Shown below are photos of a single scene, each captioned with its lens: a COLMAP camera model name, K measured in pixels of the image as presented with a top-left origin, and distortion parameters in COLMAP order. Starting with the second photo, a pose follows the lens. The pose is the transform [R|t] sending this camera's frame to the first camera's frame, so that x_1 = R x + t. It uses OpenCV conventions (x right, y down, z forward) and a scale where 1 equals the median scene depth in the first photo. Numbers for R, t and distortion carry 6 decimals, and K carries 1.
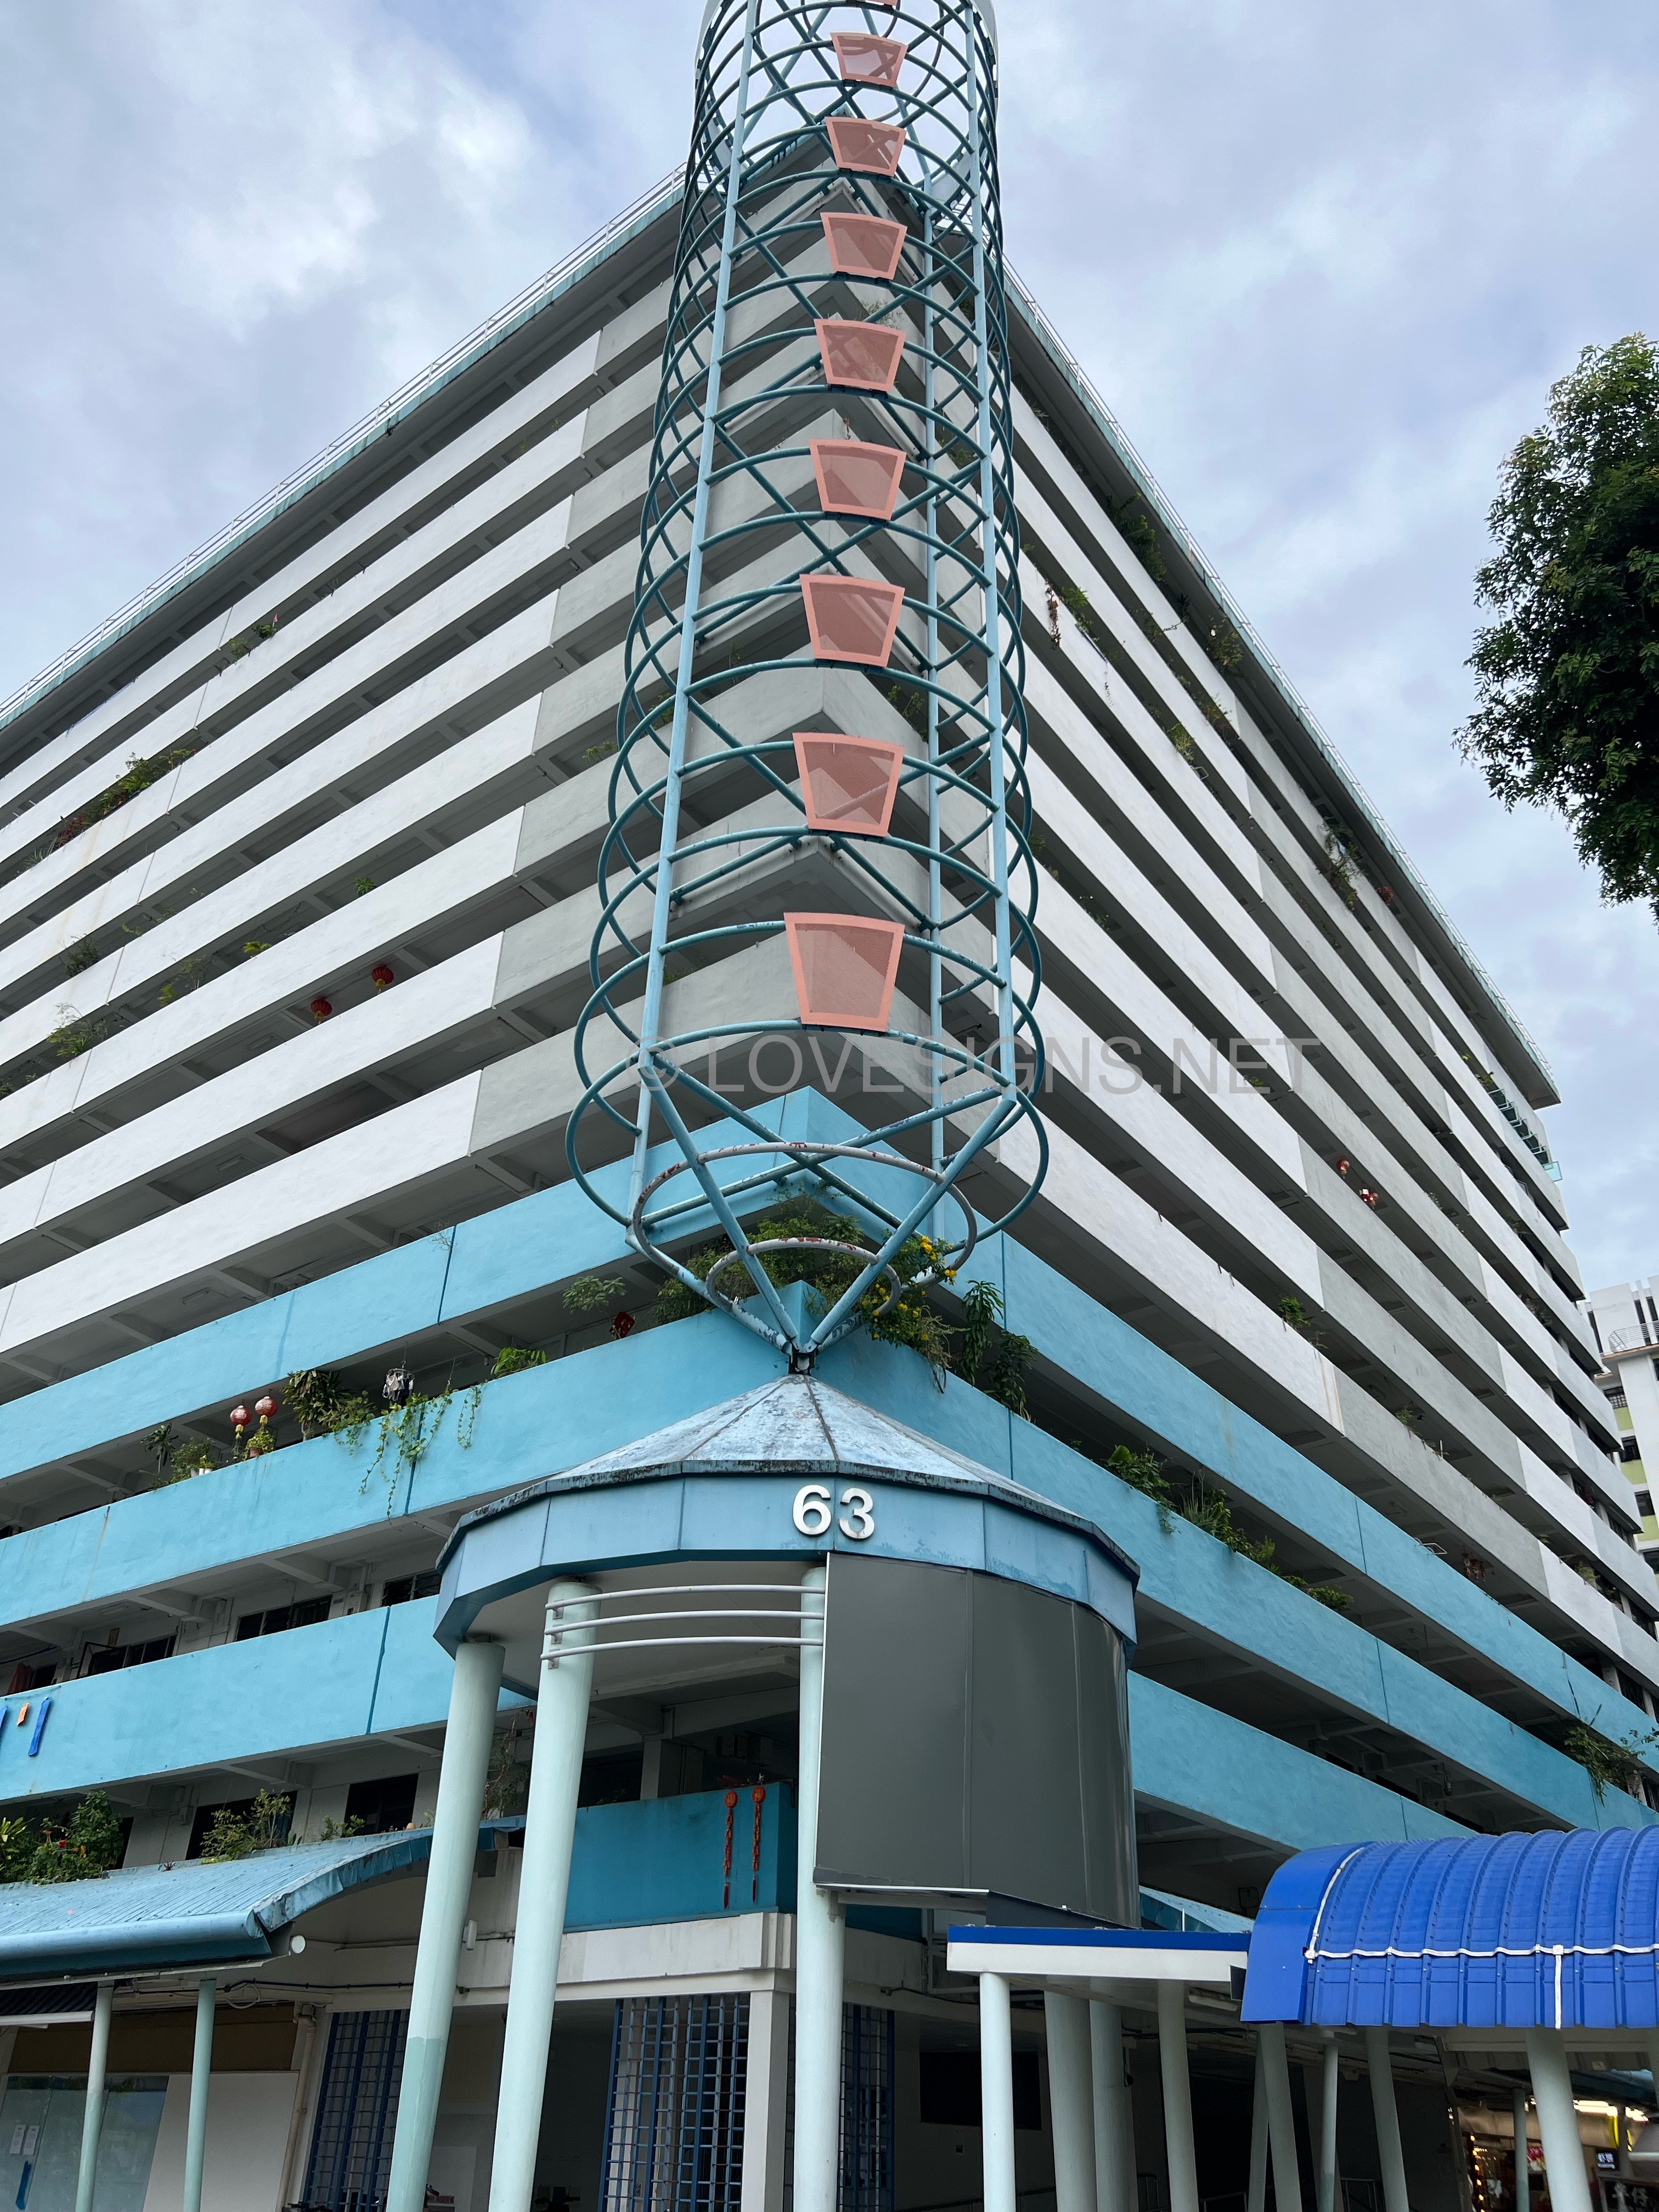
lens RADIAL K [[1671.4, 0, 842.0], [0, 1671.4, 1092.1], [0, 0, 1]] dist [0.001606, -0.007137]
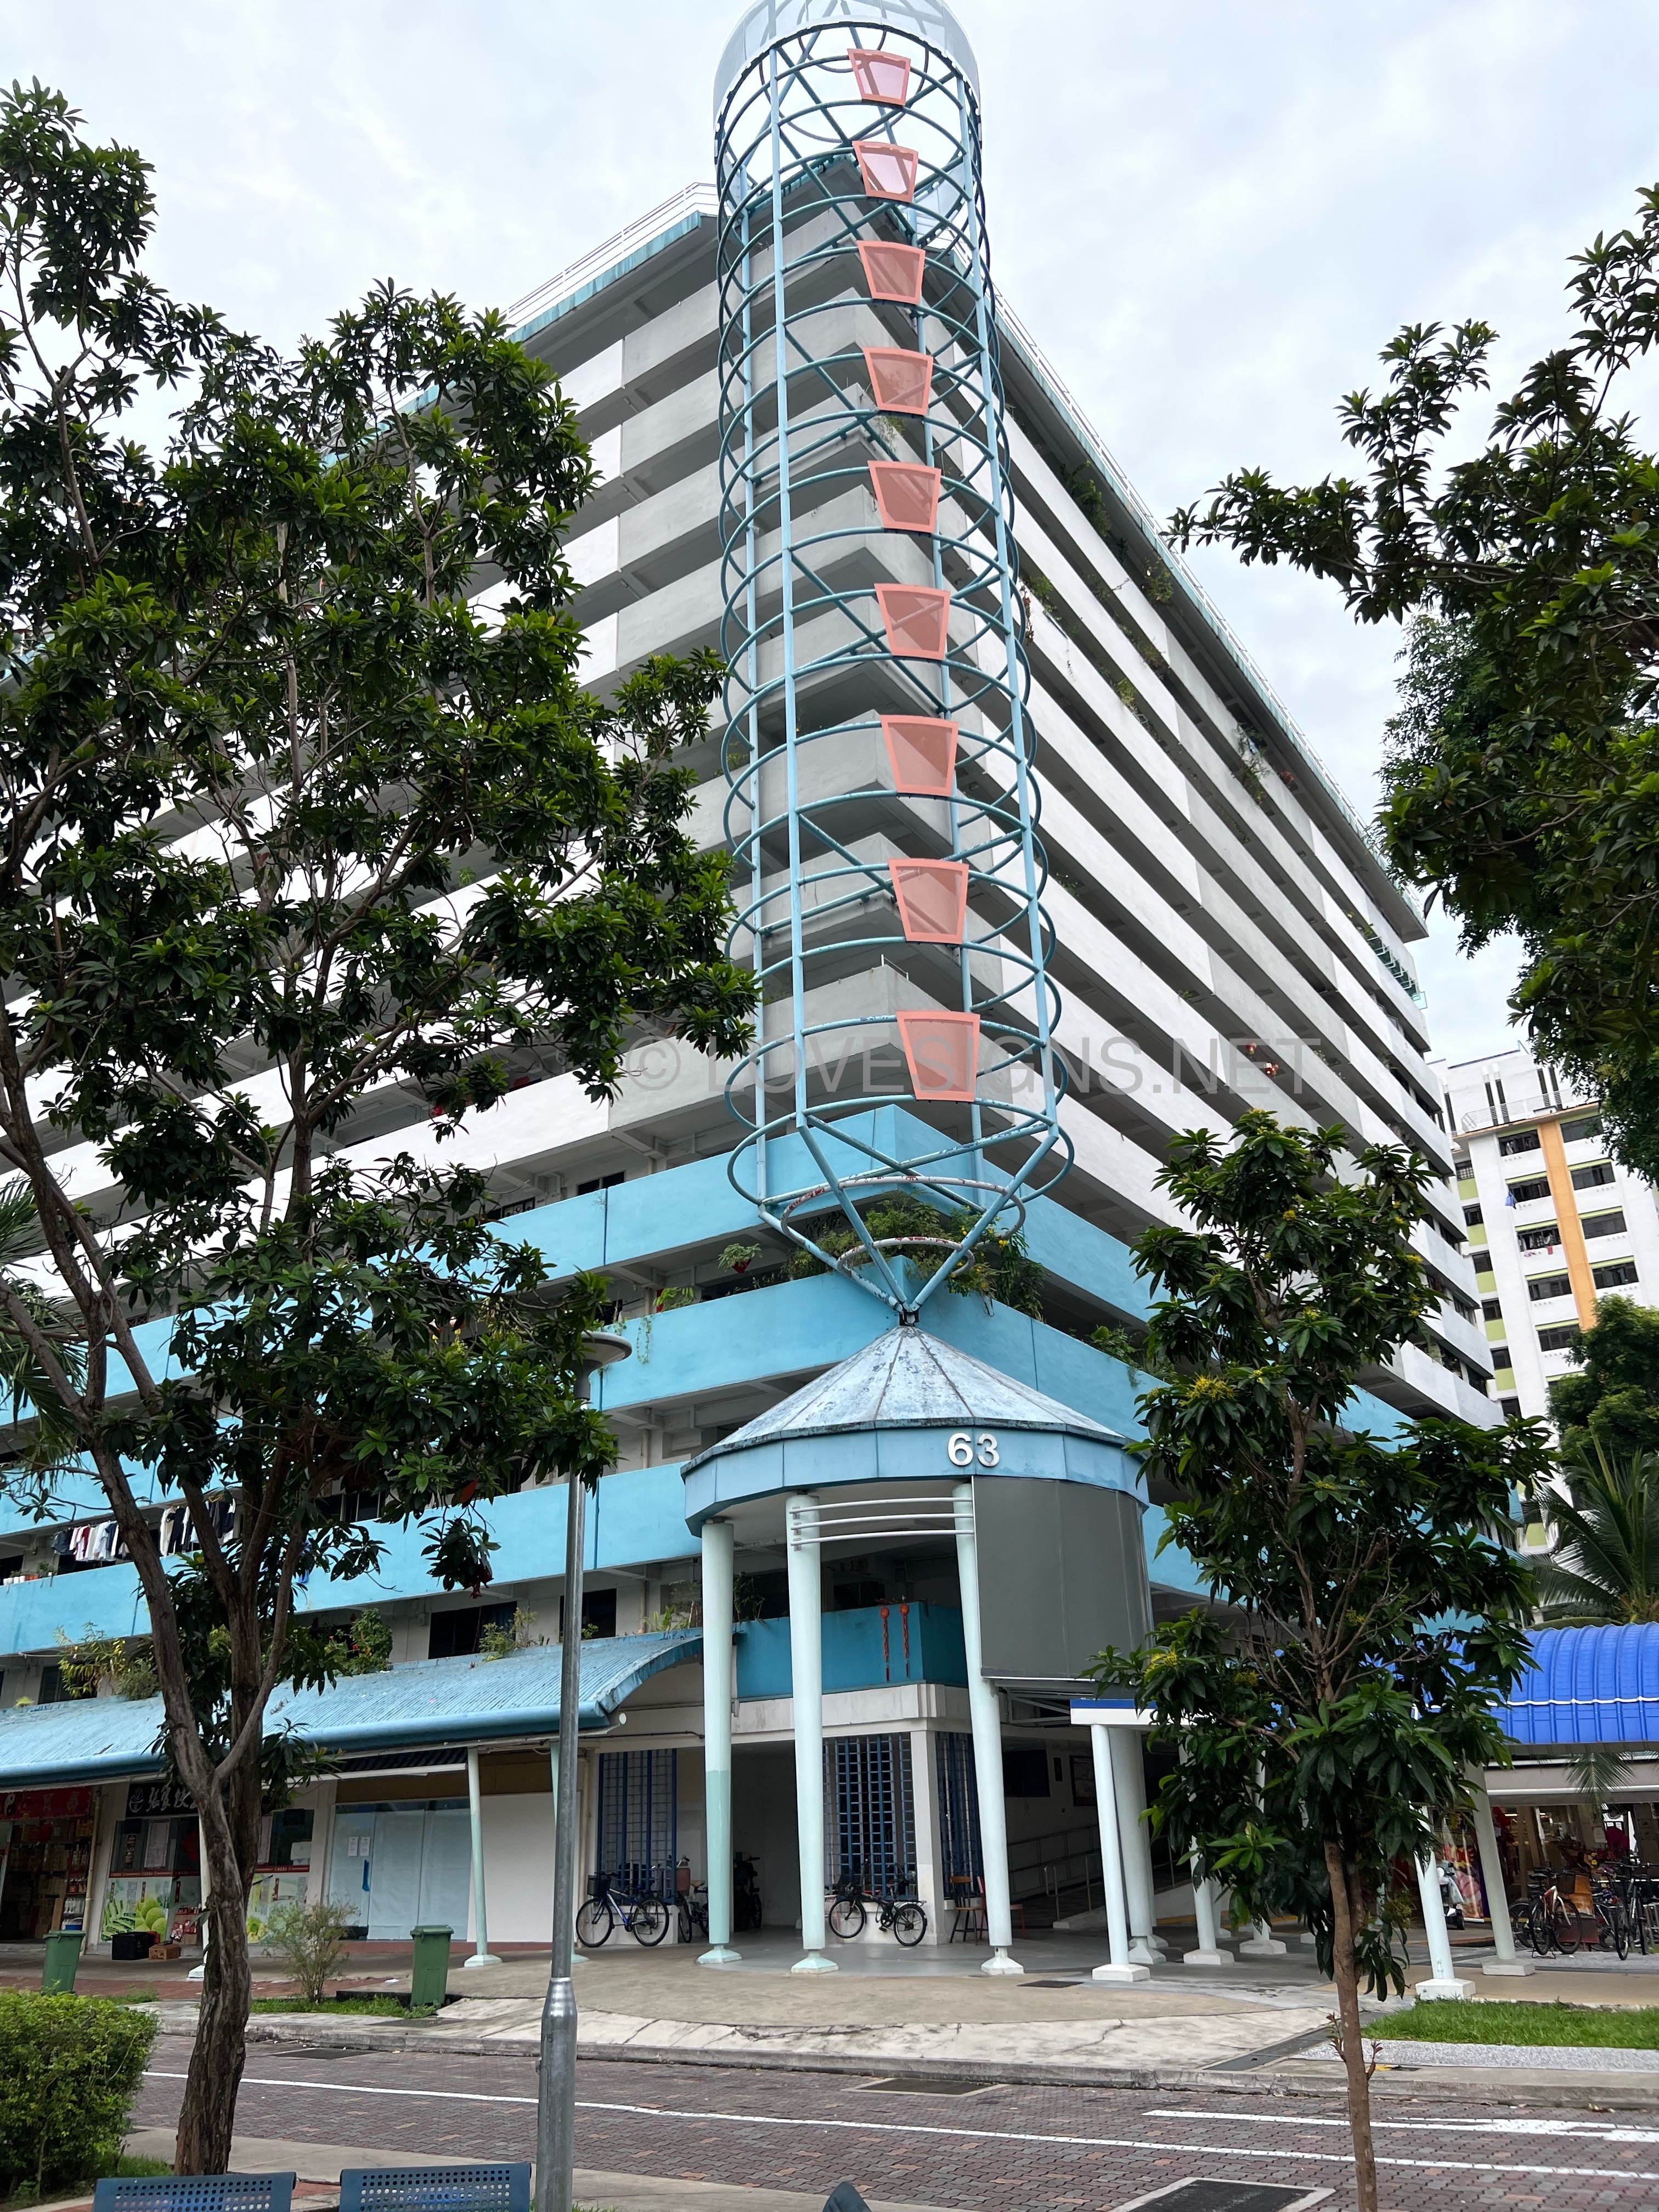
lens RADIAL K [[1669.2, 0, 829.5], [0, 1669.2, 1106.0], [0, 0, 1]] dist [0.001477, -0.004429]
pose [[0.997630, -0.027780, 0.062956, -0.157869], [0.017128, 0.986341, 0.163820, -0.225285], [-0.066647, -0.162354, 0.984479, -0.334719]]
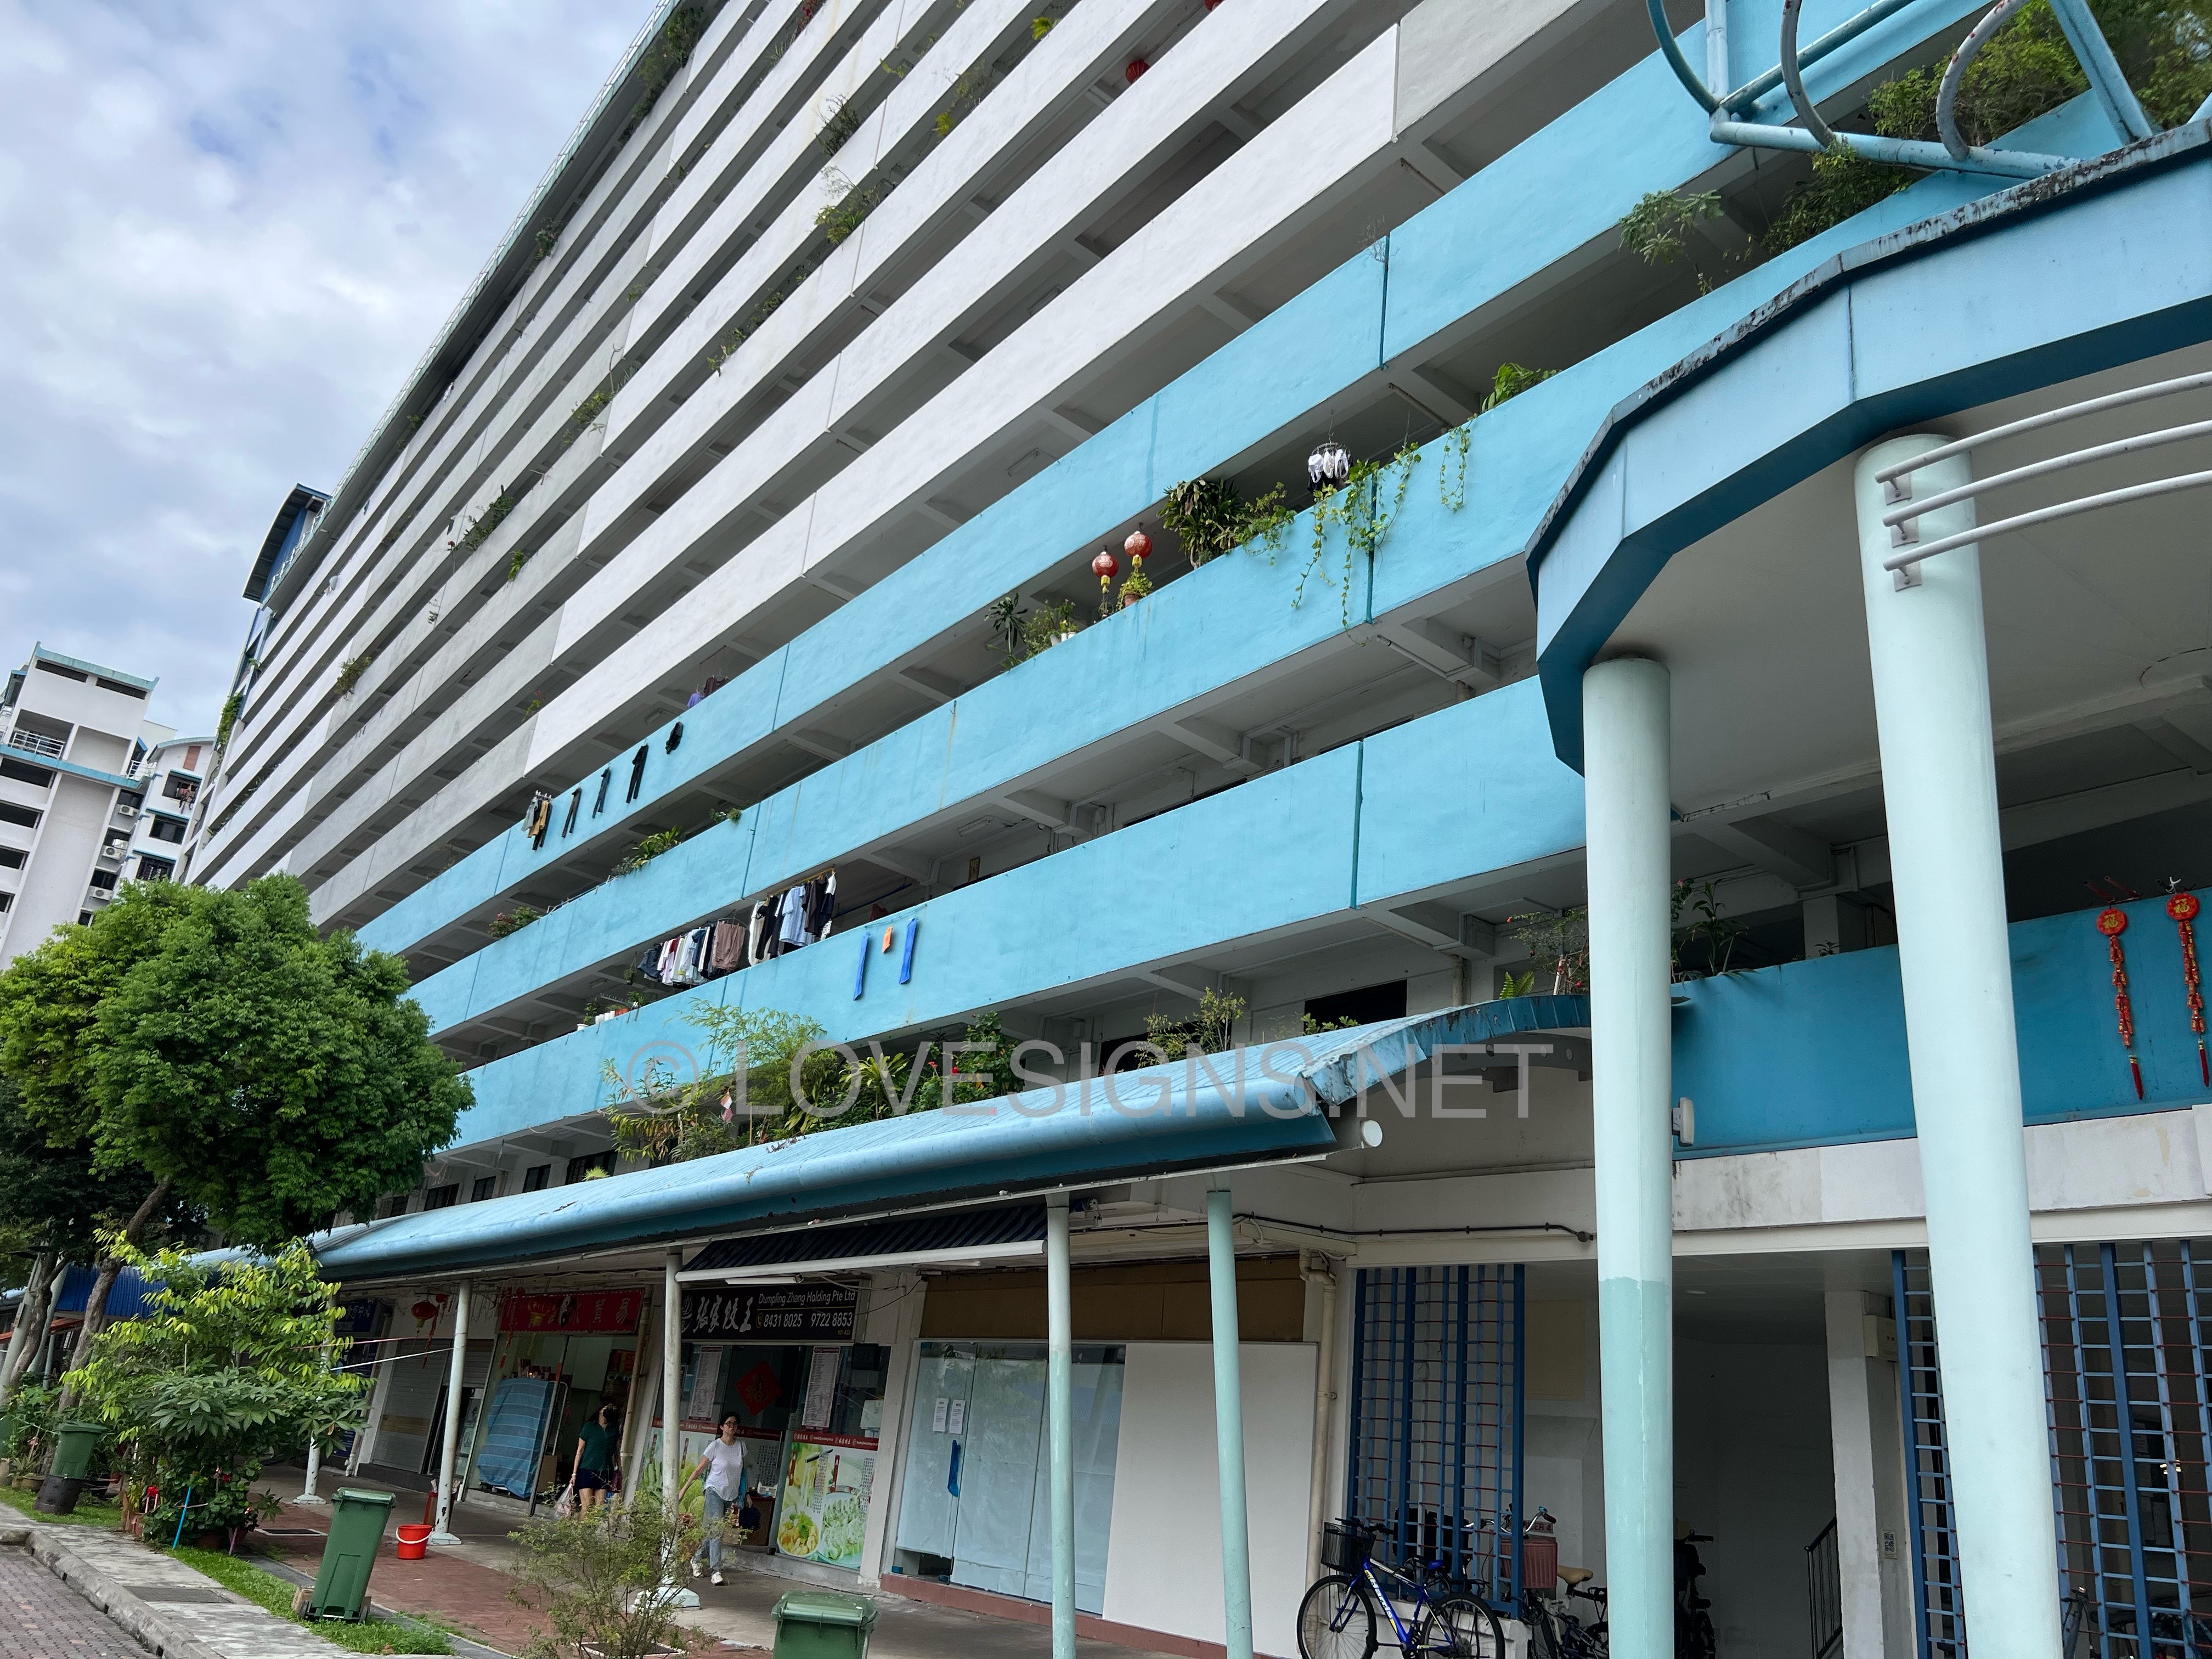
lens RADIAL K [[1659.5, 0, 1106.0], [0, 1659.5, 829.5], [0, 0, 1]] dist [0.073686, -0.120164]
pose [[0.958384, -0.032281, -0.283650, -0.178436], [0.088224, 0.978441, 0.186735, 0.206335], [0.271507, -0.203988, 0.940570, 0.314137]]
